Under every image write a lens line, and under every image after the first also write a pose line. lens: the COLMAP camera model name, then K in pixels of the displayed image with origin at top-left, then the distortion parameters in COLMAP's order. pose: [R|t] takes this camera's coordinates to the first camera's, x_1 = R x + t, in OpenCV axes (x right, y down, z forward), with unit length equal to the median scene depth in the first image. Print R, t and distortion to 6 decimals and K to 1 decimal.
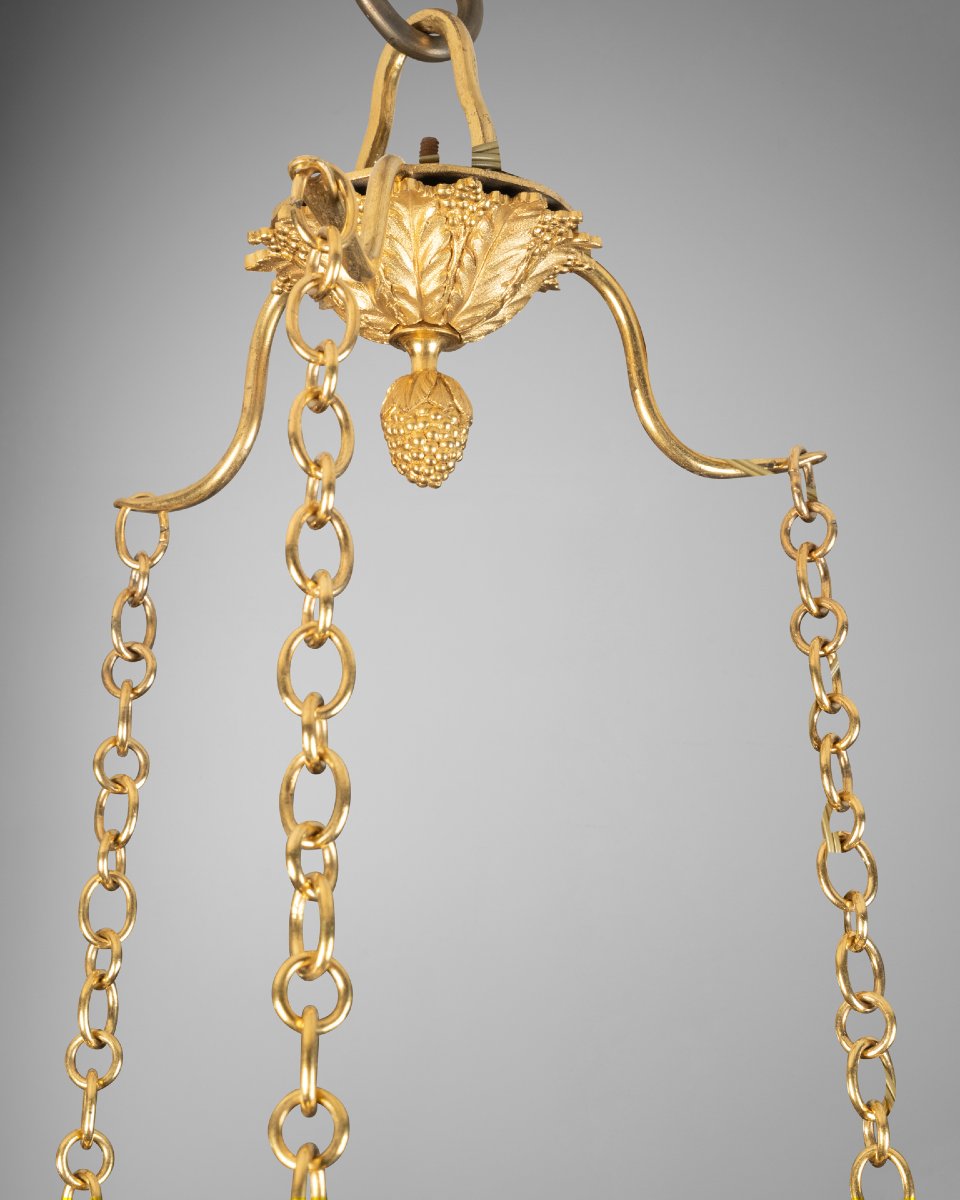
lens RADIAL K [[2634.7, 0, 478.3], [0, 2634.7, 546.5], [0, 0, 1]] dist [0.002265, 0.114005]
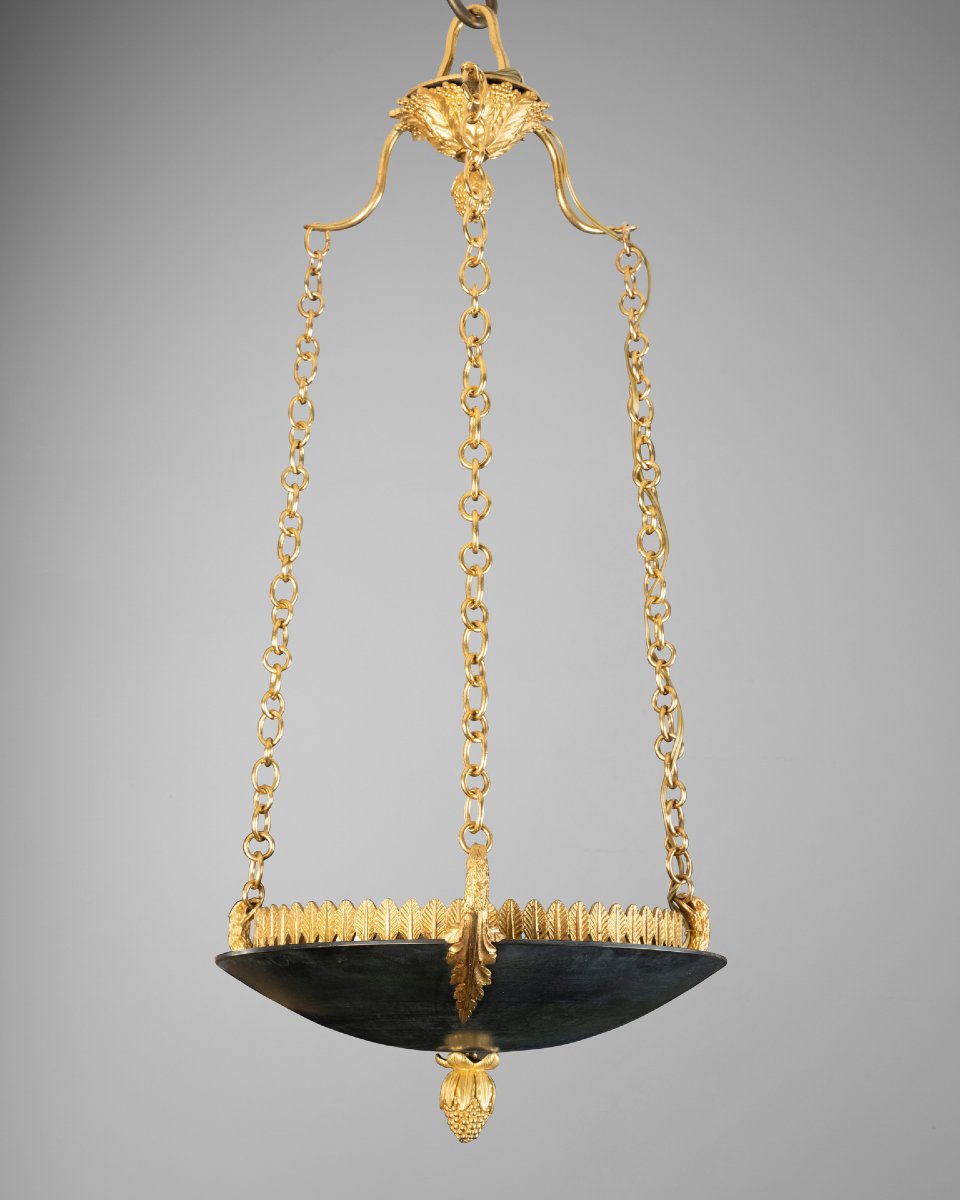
lens RADIAL K [[1864.2, 0, 481.9], [0, 1864.2, 551.6], [0, 0, 1]] dist [0.026649, 0.023446]
pose [[0.982198, 0.048256, 0.181542, -0.279917], [-0.062057, 0.995535, 0.071124, 0.139220], [-0.177299, -0.081124, 0.980808, -0.559753]]
